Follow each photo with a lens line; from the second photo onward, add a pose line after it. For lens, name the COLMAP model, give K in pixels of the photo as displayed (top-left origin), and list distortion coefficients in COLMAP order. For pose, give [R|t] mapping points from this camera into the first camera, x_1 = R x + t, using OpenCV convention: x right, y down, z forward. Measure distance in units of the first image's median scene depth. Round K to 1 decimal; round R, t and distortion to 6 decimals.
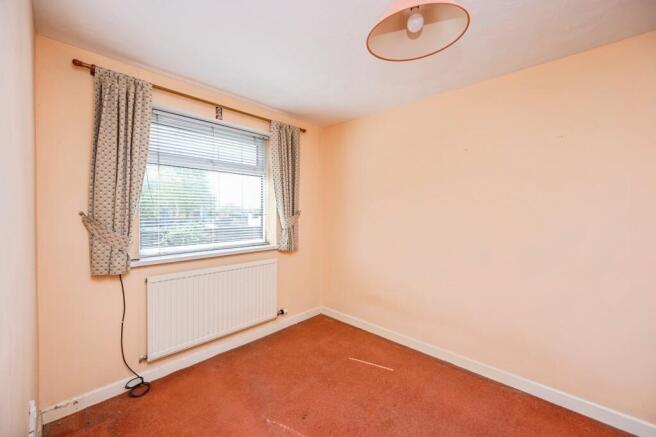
lens RADIAL K [[262.4, 0, 328.0], [0, 262.4, 218.5], [0, 0, 1]] dist [0.001295, 0.000068]
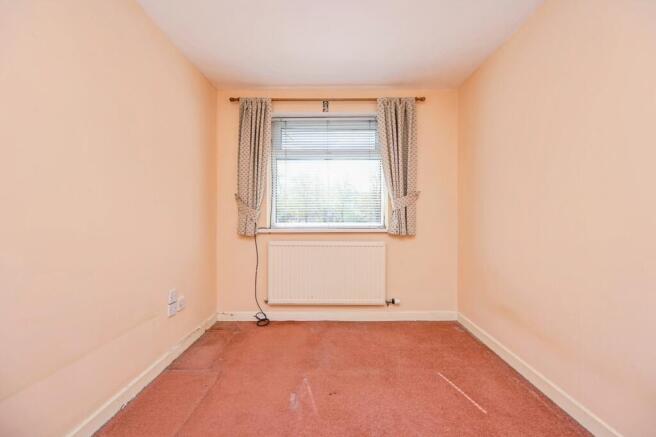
lens RADIAL K [[262.4, 0, 328.0], [0, 262.4, 218.5], [0, 0, 1]] dist [0.001295, 0.000068]
pose [[0.690259, -0.002768, -0.723557, 0.369793], [-0.013516, 0.999769, -0.016719, 0.091560], [0.723436, 0.021321, 0.690062, 0.208547]]
